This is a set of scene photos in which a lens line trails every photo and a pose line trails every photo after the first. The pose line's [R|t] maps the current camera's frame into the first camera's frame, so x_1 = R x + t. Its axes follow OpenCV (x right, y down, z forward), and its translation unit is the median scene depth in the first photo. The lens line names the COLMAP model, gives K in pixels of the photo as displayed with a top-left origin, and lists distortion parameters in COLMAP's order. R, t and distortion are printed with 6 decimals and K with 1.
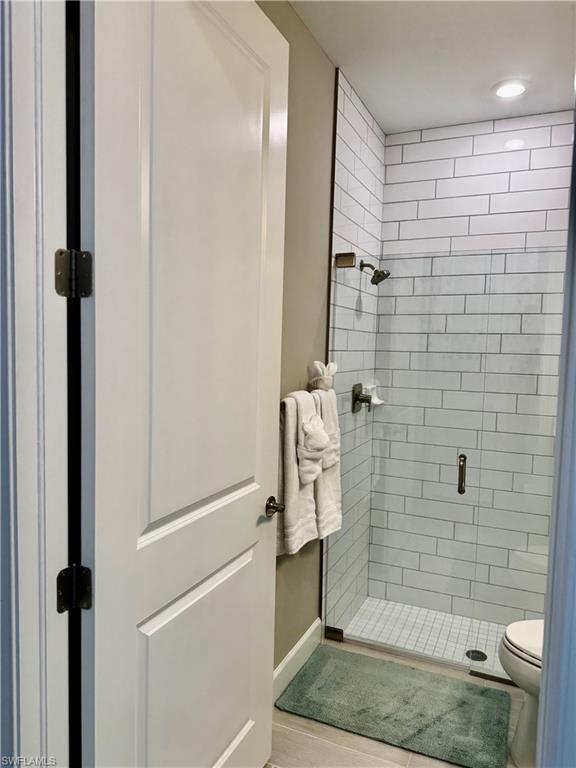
lens RADIAL K [[542.4, 0, 289.6], [0, 542.4, 383.3], [0, 0, 1]] dist [0.039064, -0.054102]
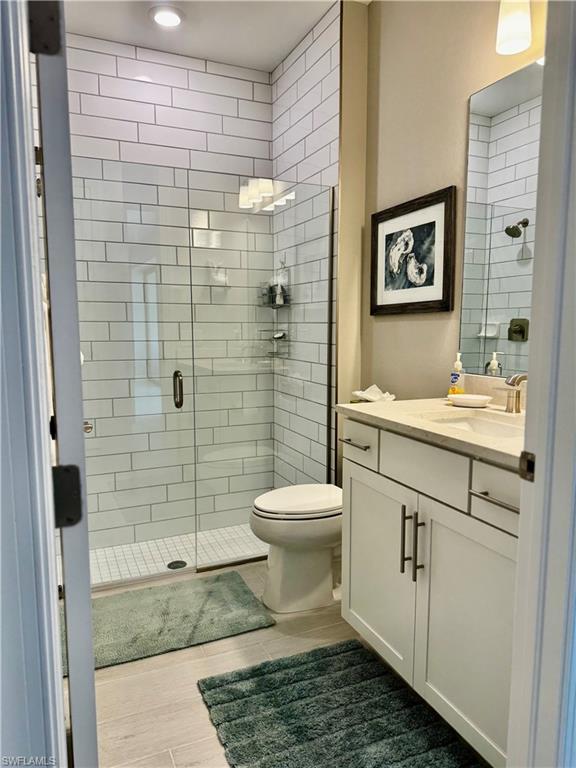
lens RADIAL K [[542.4, 0, 288.8], [0, 542.4, 386.3], [0, 0, 1]] dist [0.039064, -0.054102]
pose [[0.671134, -0.111650, 0.732880, -0.323629], [0.068490, 0.993704, 0.088666, 0.090276], [-0.738166, -0.009312, 0.674555, 0.153602]]
